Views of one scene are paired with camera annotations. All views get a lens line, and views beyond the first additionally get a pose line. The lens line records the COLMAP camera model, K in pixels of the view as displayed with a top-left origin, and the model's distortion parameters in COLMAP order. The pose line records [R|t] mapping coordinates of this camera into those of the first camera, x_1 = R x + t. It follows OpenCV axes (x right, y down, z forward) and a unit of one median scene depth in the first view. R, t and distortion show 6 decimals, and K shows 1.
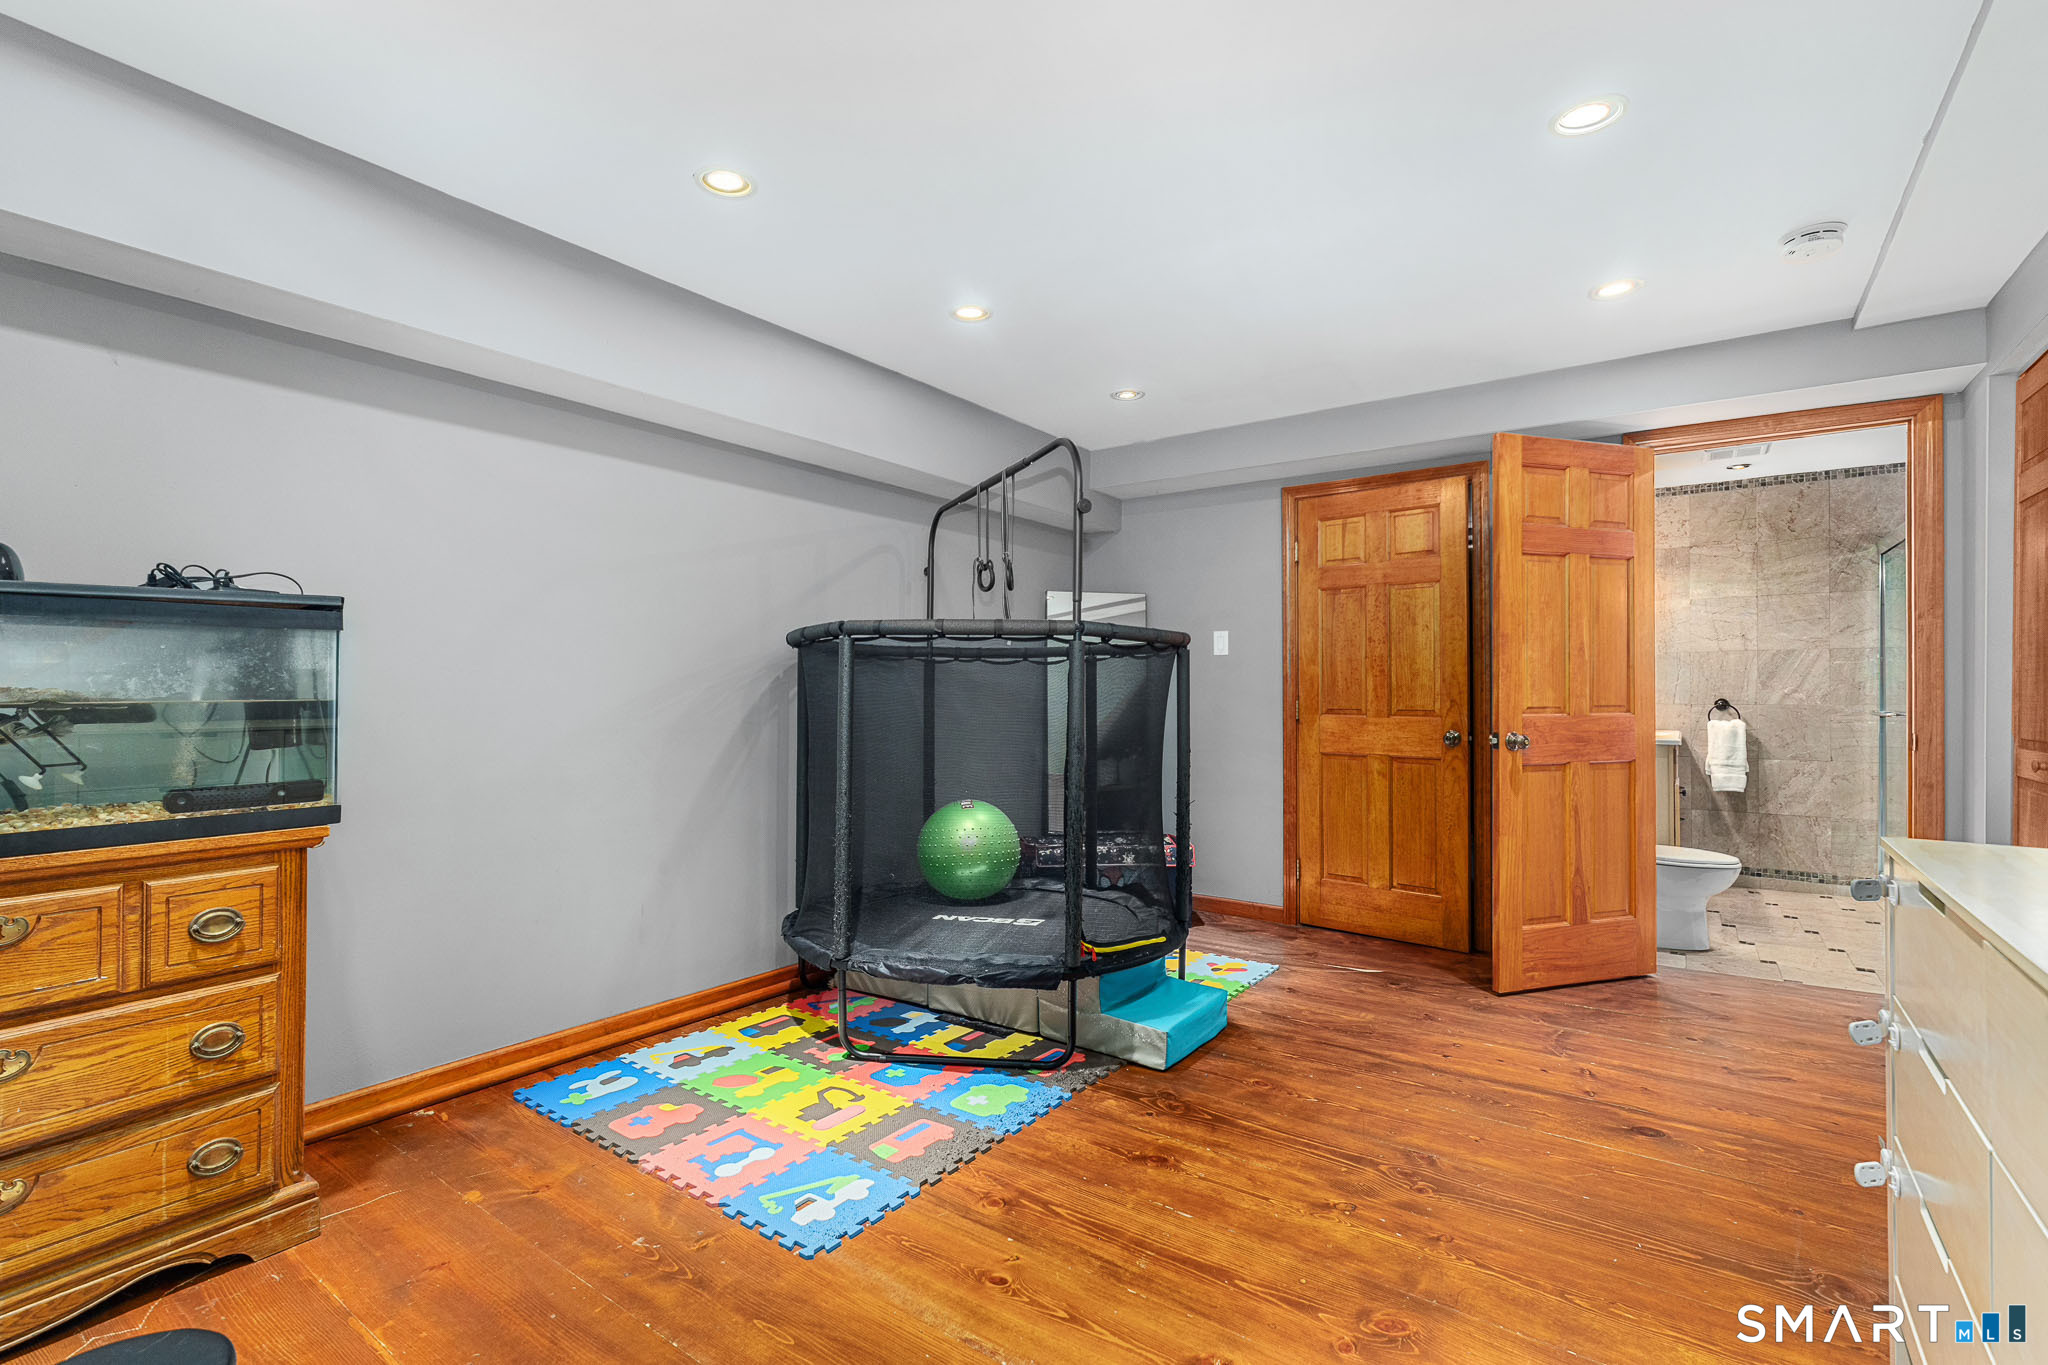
lens RADIAL K [[919.2, 0, 1034.4], [0, 919.2, 680.8], [0, 0, 1]] dist [0.008673, -0.003037]
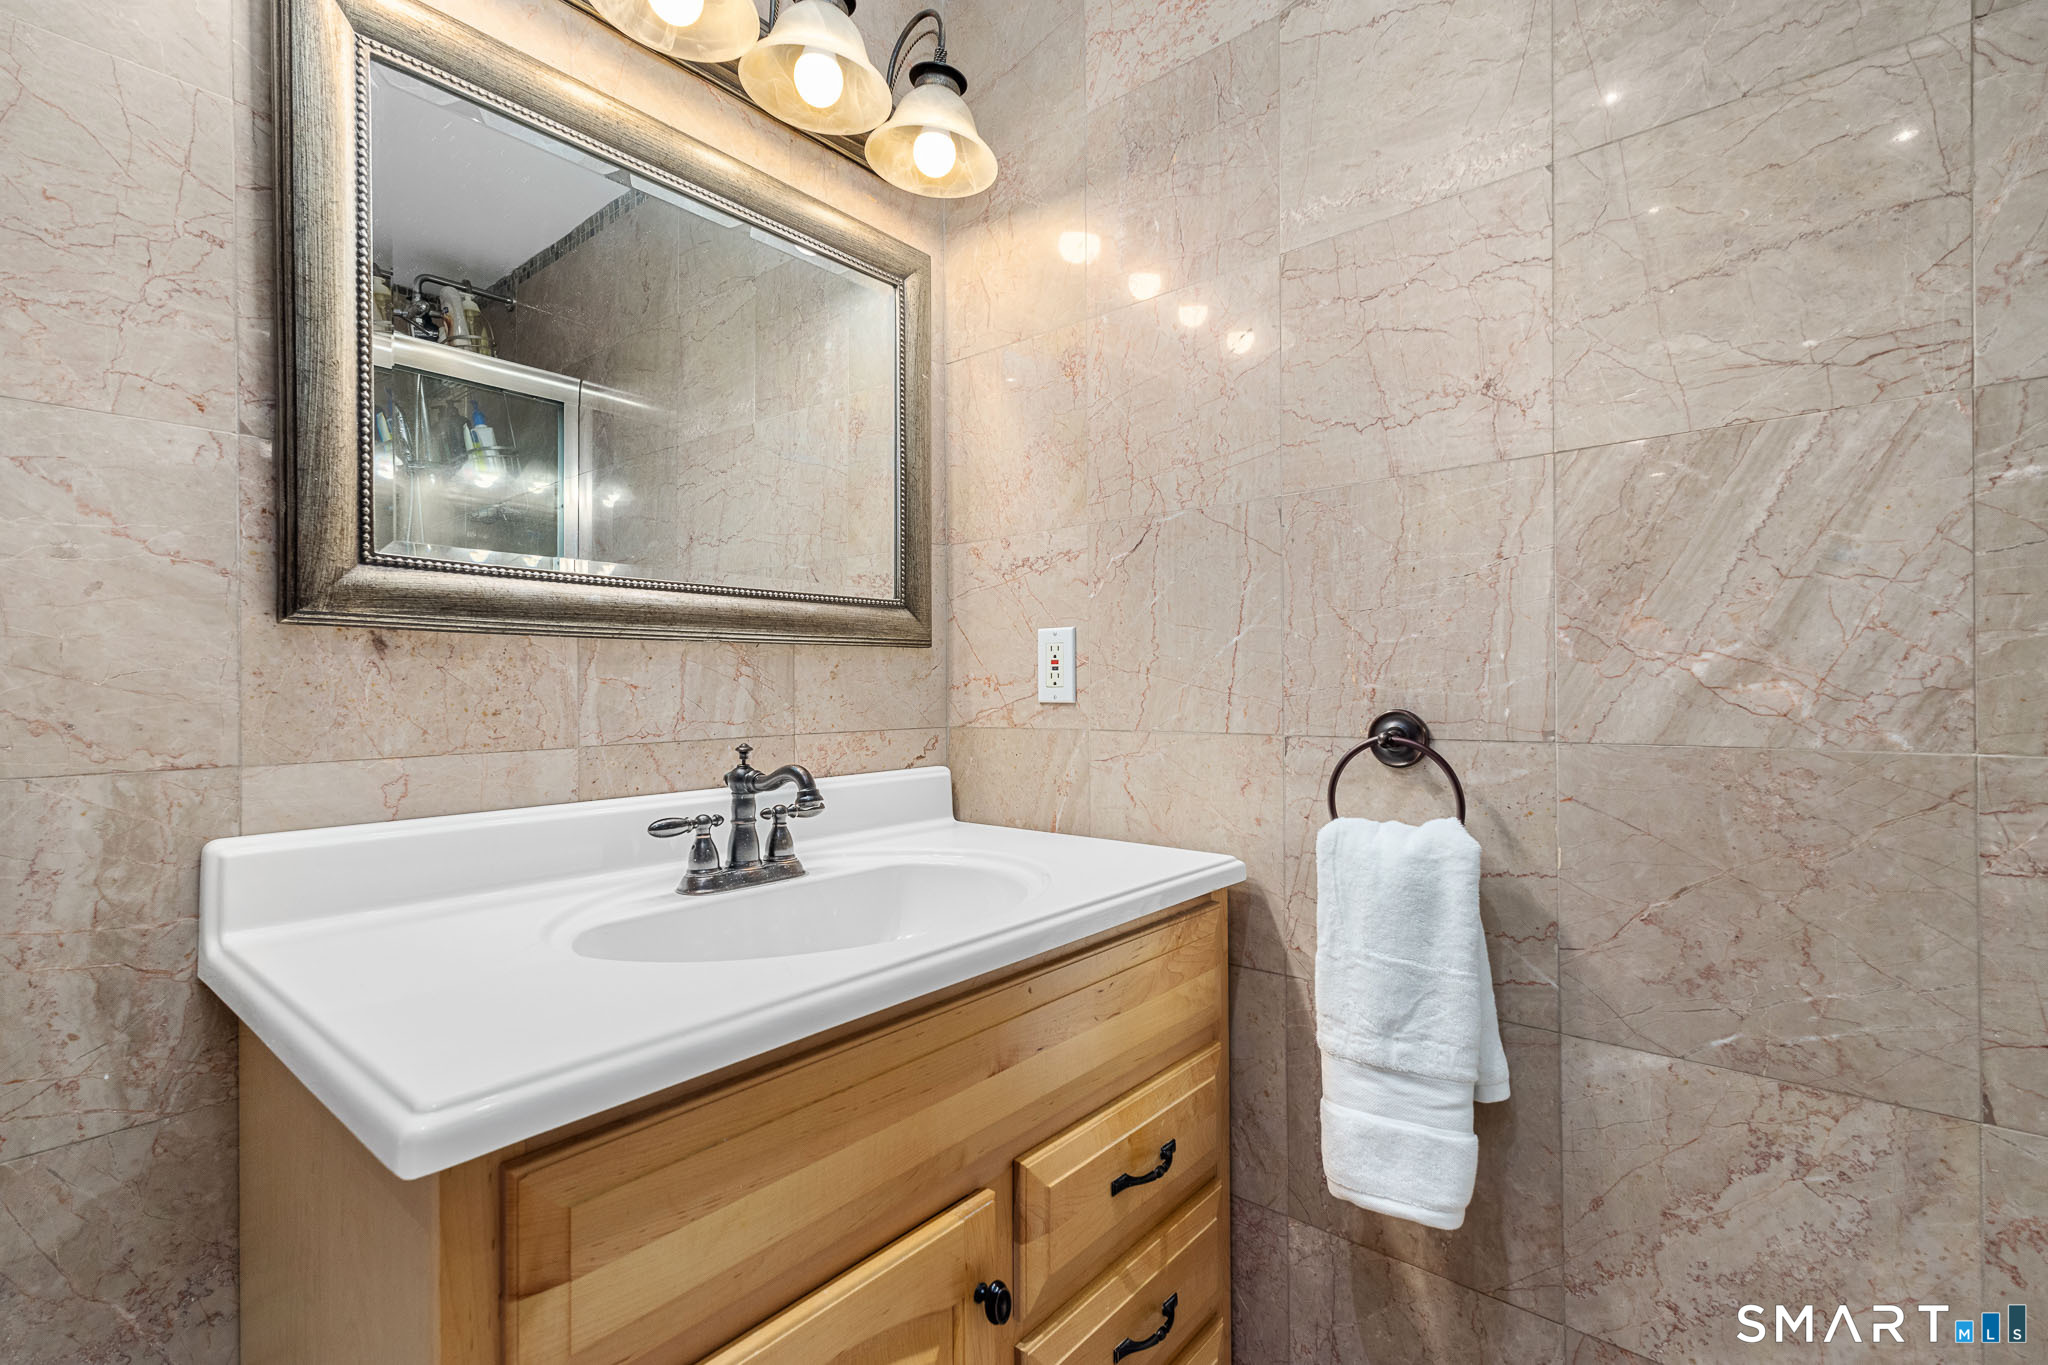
lens RADIAL K [[919.2, 0, 1029.0], [0, 919.2, 681.4], [0, 0, 1]] dist [0.008673, -0.003037]
pose [[0.995766, -0.006396, -0.091698, 0.706256], [0.006900, 0.999963, 0.005185, 0.011935], [0.091662, -0.005796, 0.995773, 0.817826]]
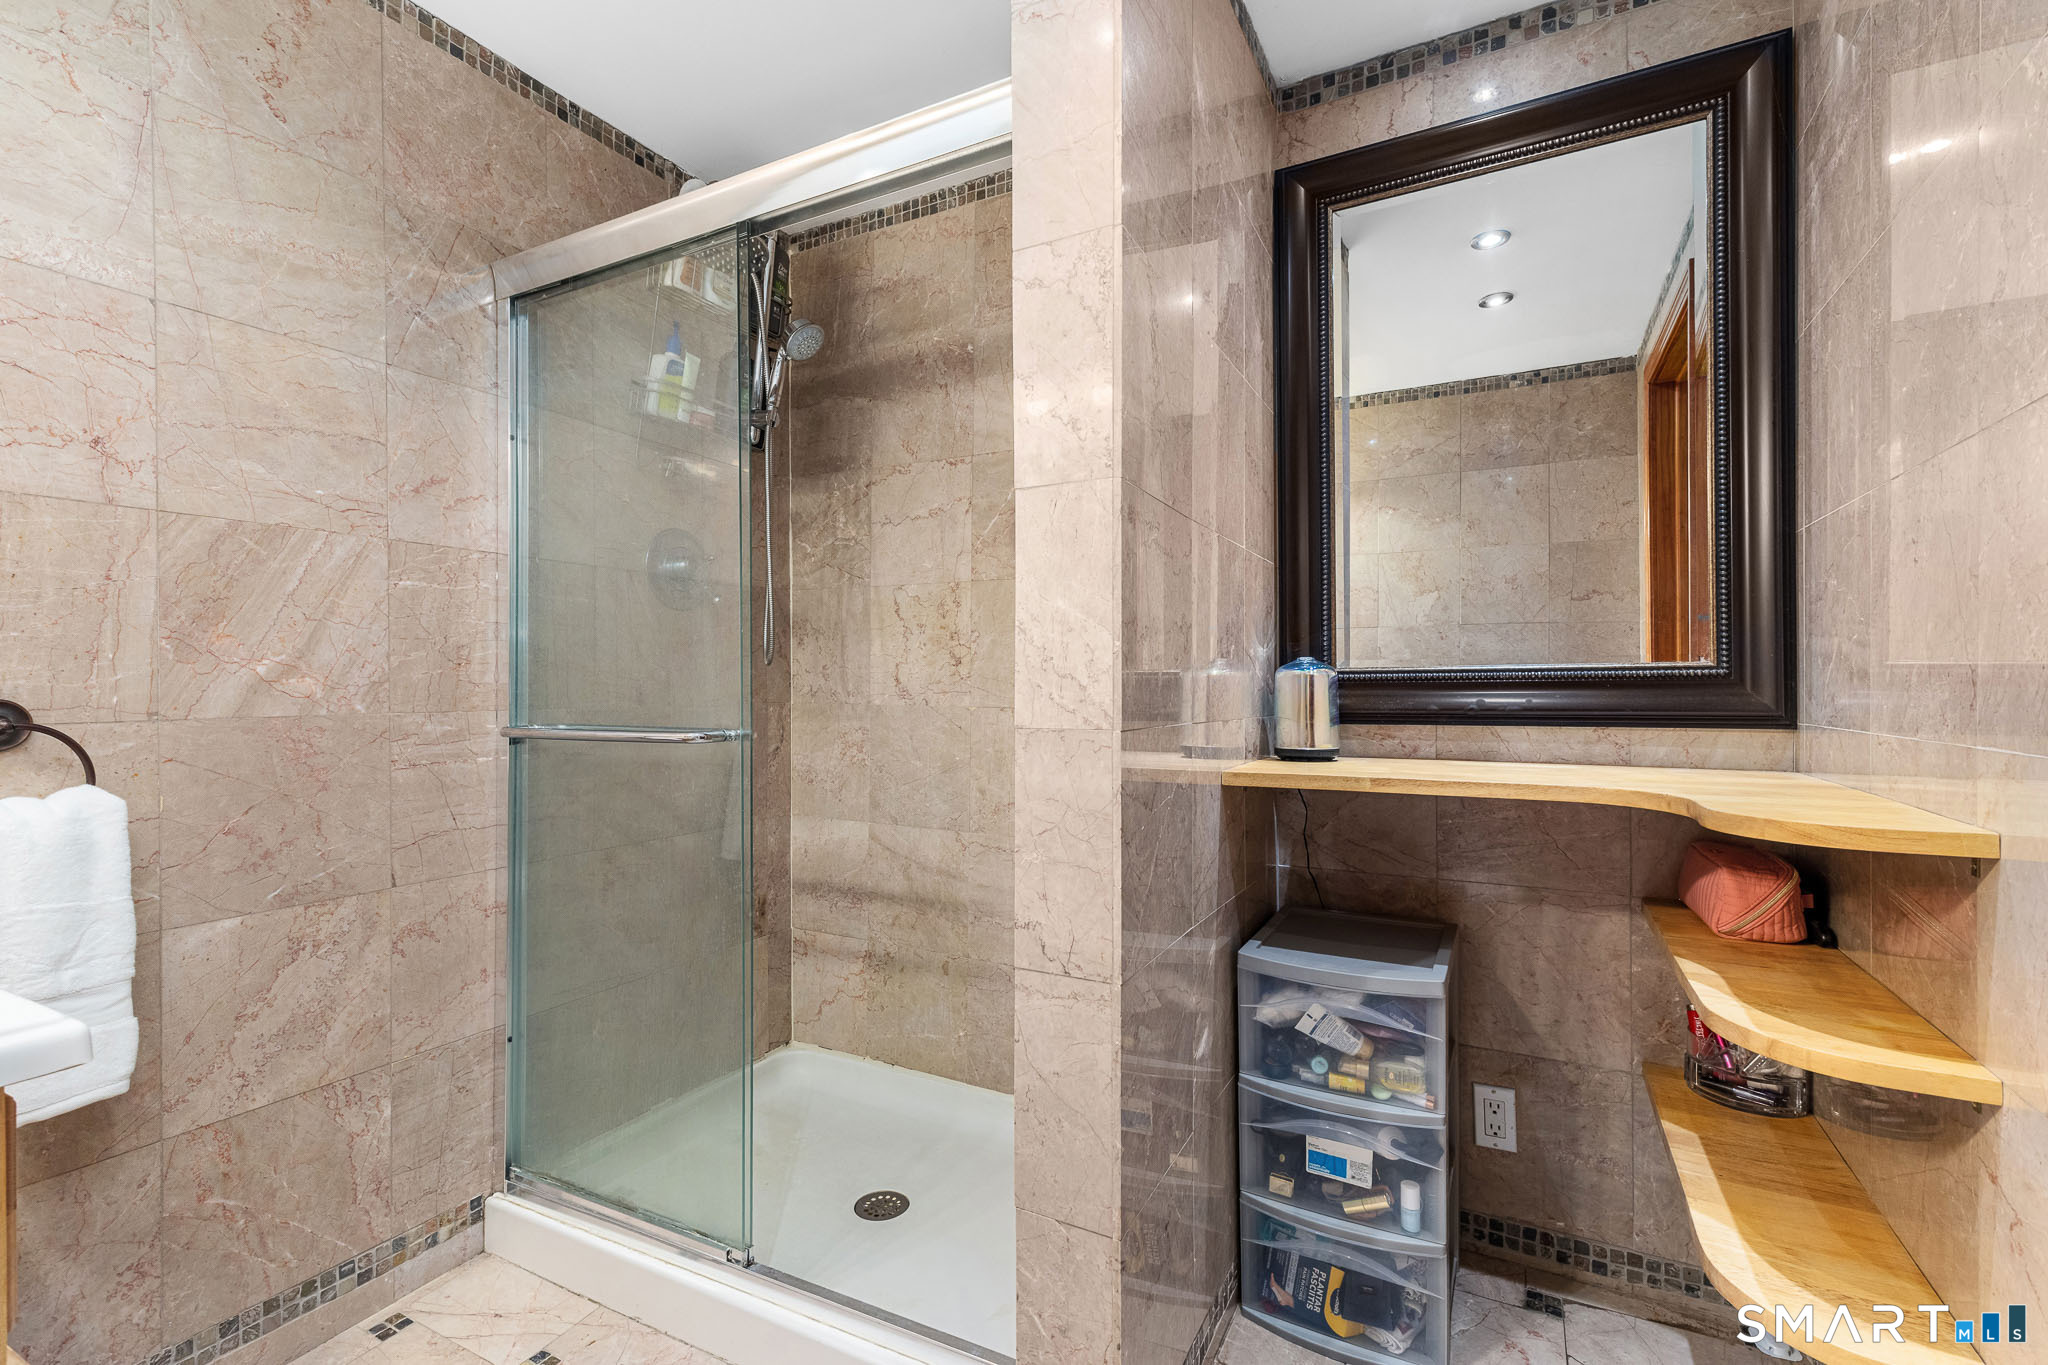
lens RADIAL K [[919.2, 0, 1027.1], [0, 919.2, 689.4], [0, 0, 1]] dist [0.008673, -0.003037]
pose [[-0.124339, 0.000316, 0.992240, 0.505482], [-0.002001, 0.999998, -0.000569, 0.017104], [-0.992238, -0.002056, -0.124338, 0.804544]]
